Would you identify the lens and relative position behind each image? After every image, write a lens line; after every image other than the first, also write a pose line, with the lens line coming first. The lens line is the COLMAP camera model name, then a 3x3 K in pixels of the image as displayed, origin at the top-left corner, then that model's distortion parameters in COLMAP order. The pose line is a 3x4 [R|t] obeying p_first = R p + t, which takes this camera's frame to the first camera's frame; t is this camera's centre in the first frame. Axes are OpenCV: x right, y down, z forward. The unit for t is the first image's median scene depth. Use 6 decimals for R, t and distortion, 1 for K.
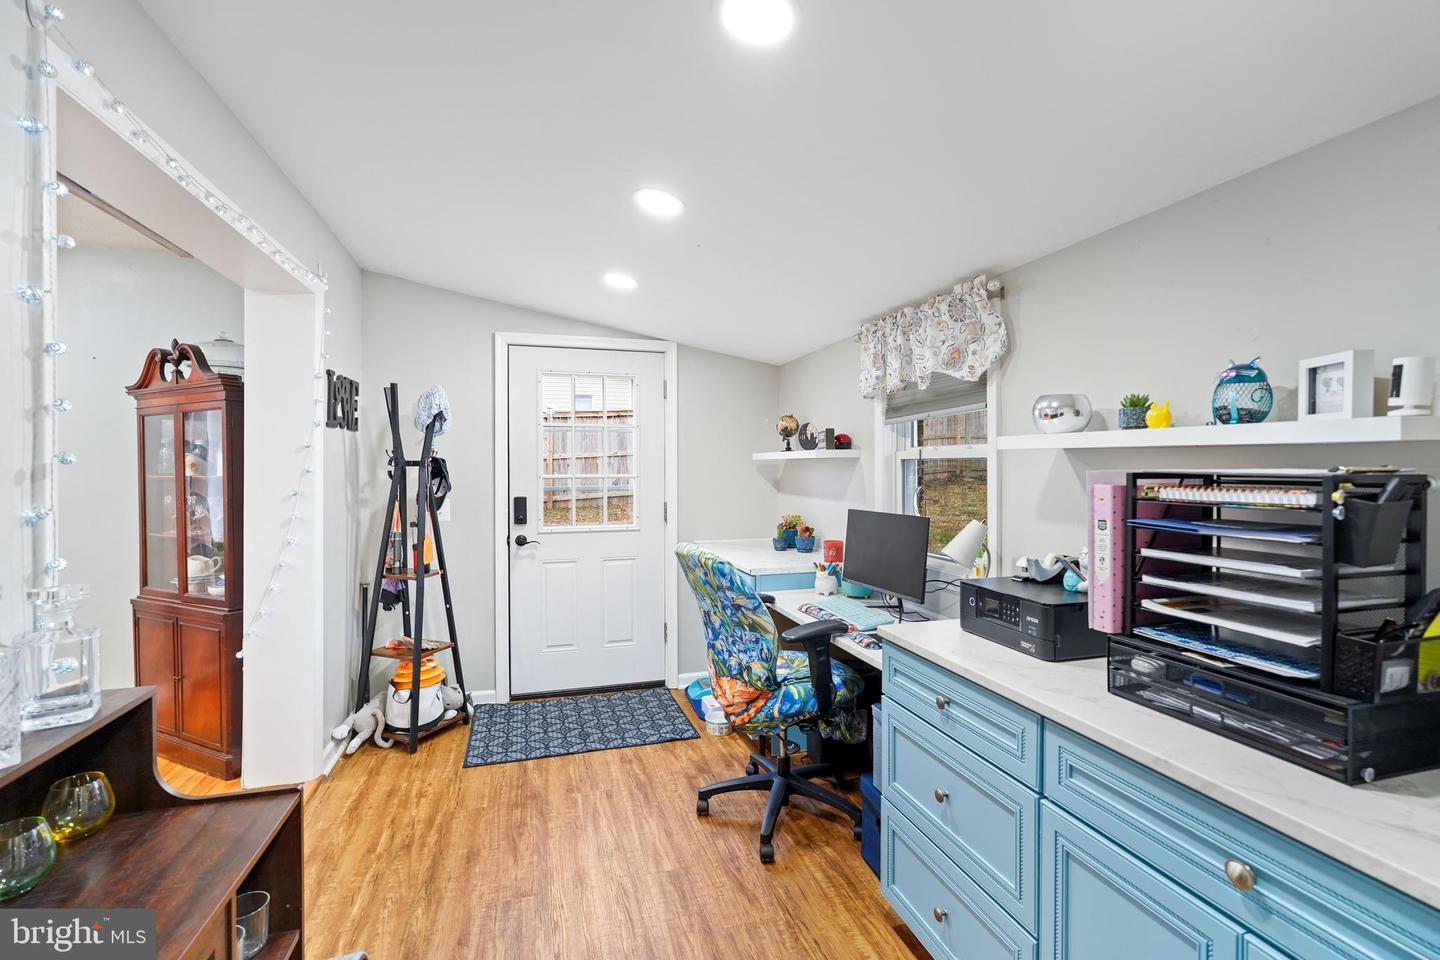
lens RADIAL K [[638.9, 0, 716.8], [0, 638.9, 469.5], [0, 0, 1]] dist [-0.017249, 0.008772]
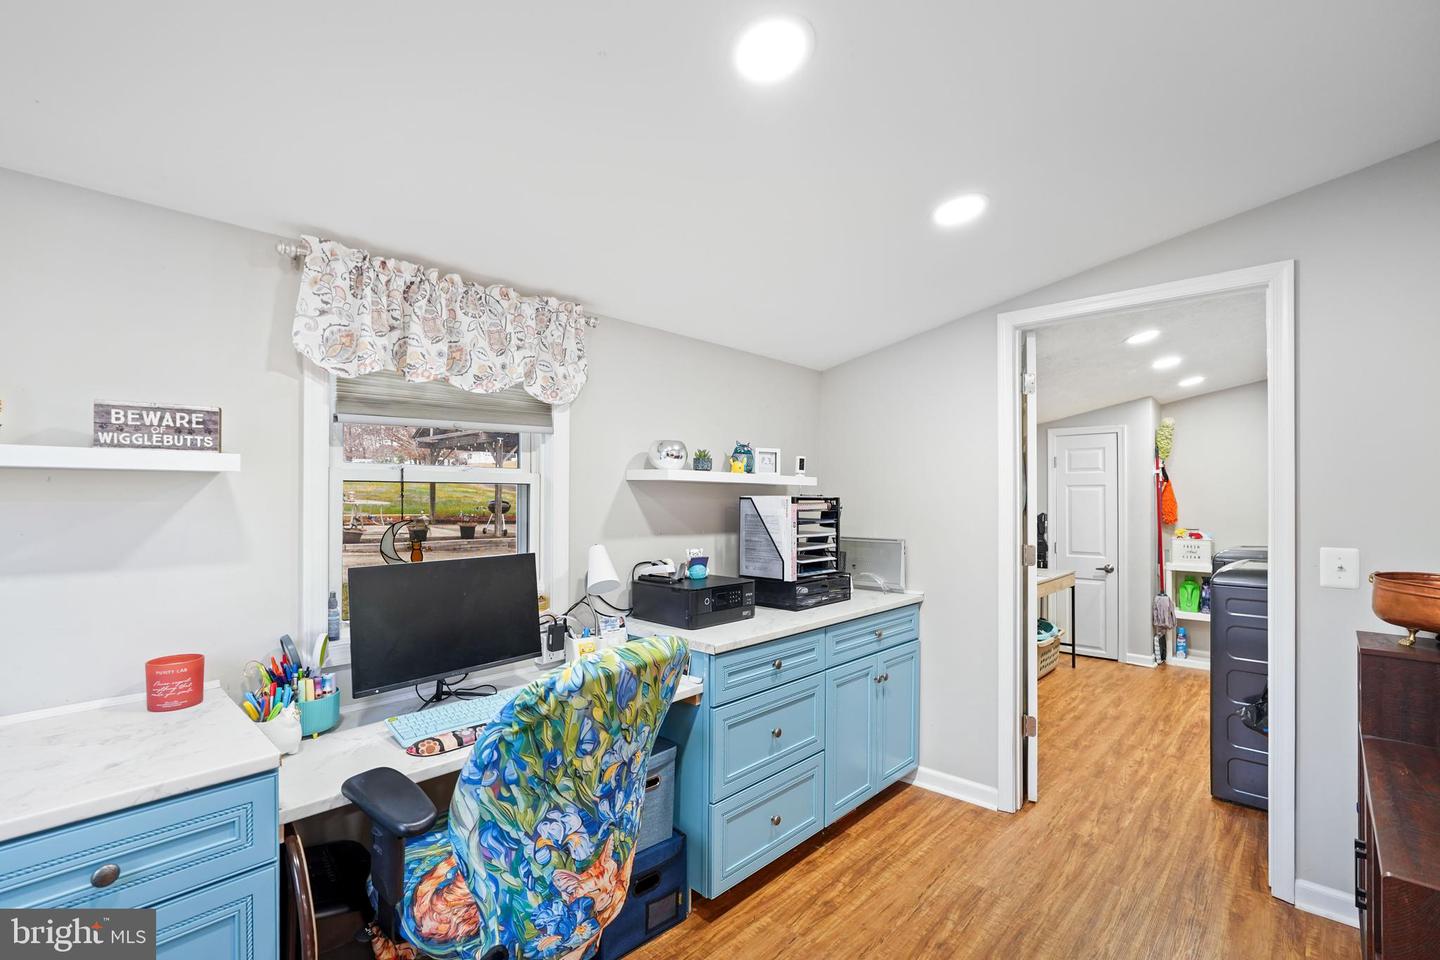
lens RADIAL K [[638.9, 0, 723.5], [0, 638.9, 498.2], [0, 0, 1]] dist [-0.017249, 0.008772]
pose [[-0.504640, 0.002819, 0.863325, -0.421524], [0.007679, 0.999970, 0.001224, 0.001639], [-0.863296, 0.007247, -0.504646, 0.966895]]
